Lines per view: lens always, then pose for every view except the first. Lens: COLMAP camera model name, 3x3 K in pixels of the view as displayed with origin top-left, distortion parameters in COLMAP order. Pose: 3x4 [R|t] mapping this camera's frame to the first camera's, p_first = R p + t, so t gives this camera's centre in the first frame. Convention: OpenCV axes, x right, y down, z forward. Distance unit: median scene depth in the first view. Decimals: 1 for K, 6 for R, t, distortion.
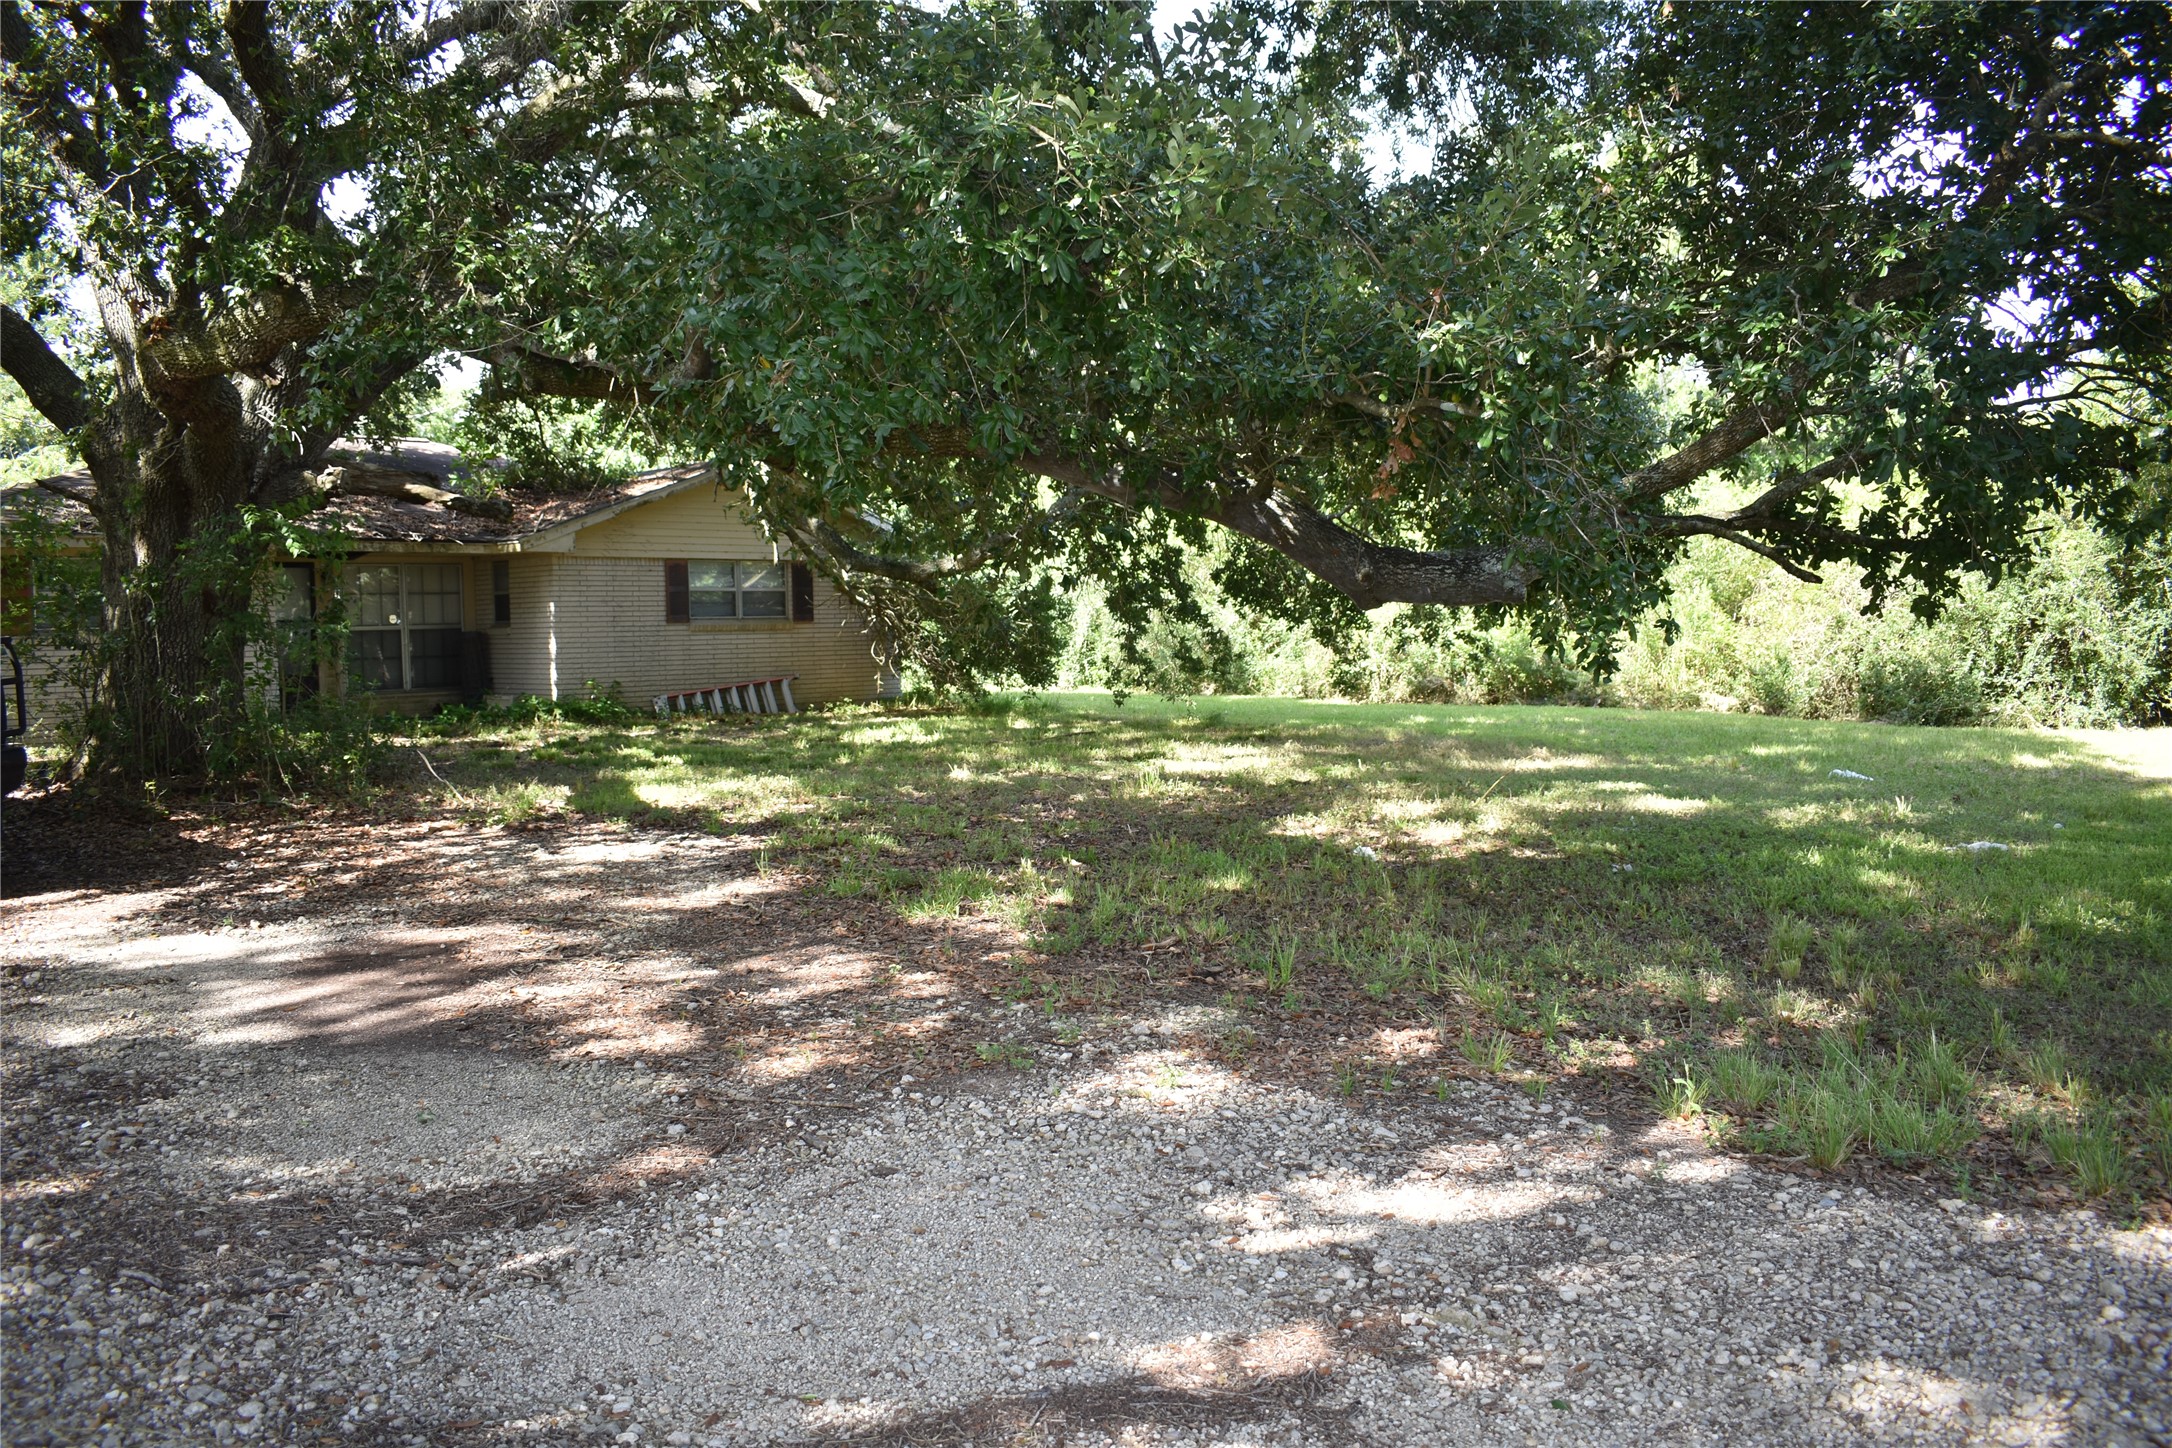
lens RADIAL K [[1697.8, 0, 1083.2], [0, 1697.8, 726.6], [0, 0, 1]] dist [-0.099329, -0.002136]
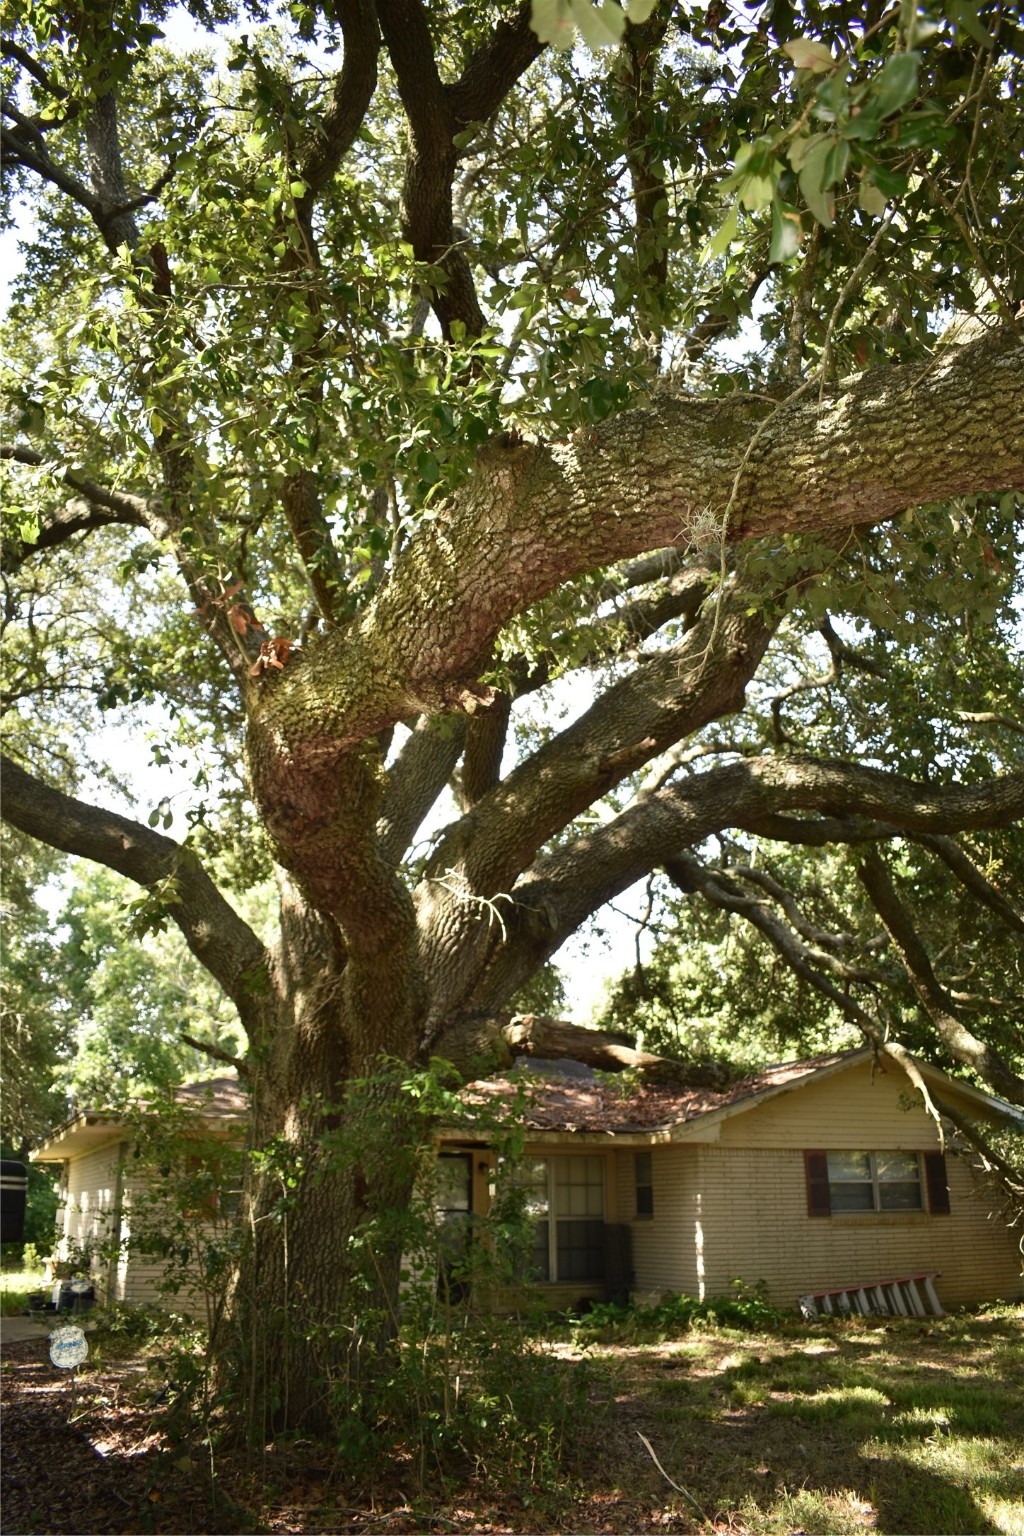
lens RADIAL K [[1200.6, 0, 513.3], [0, 1200.6, 769.6], [0, 0, 1]] dist [-0.099329, -0.002136]
pose [[0.926117, -0.117627, -0.358430, -0.134741], [-0.037460, 0.916772, -0.397650, -0.022197], [0.375373, 0.381697, 0.844632, 0.269258]]
